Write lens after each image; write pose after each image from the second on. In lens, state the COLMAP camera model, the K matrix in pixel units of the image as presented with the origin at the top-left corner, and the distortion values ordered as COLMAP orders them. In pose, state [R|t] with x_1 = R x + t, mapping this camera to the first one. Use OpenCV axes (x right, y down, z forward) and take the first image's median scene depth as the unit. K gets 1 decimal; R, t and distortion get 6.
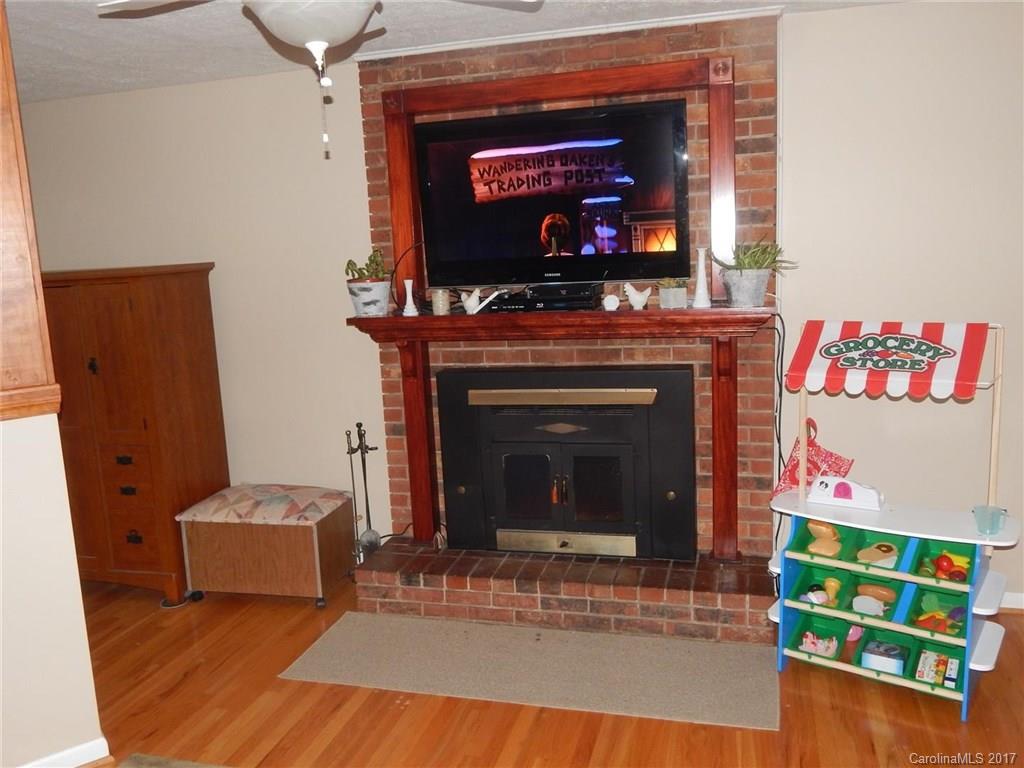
lens RADIAL K [[828.5, 0, 509.2], [0, 828.5, 381.4], [0, 0, 1]] dist [-0.013921, -0.013812]
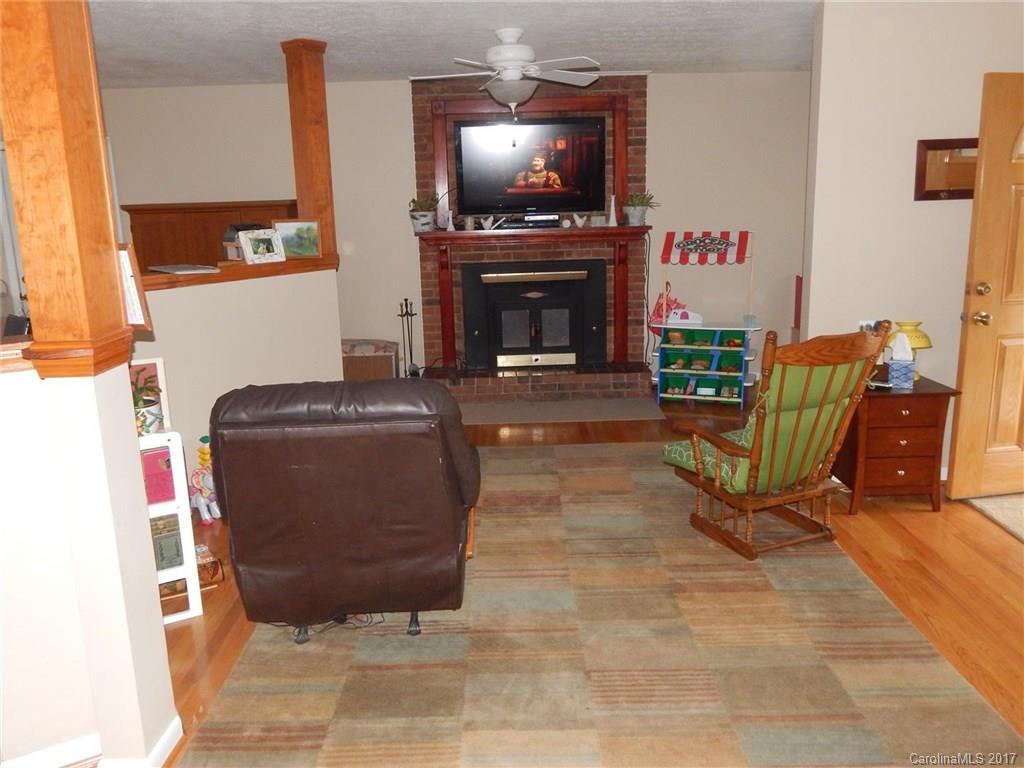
lens RADIAL K [[828.5, 0, 511.2], [0, 828.5, 379.9], [0, 0, 1]] dist [-0.013921, -0.013812]
pose [[0.959243, -0.038659, 0.279924, -0.540032], [0.026178, 0.998495, 0.048194, 0.165781], [-0.281366, -0.038902, 0.958812, -0.783569]]
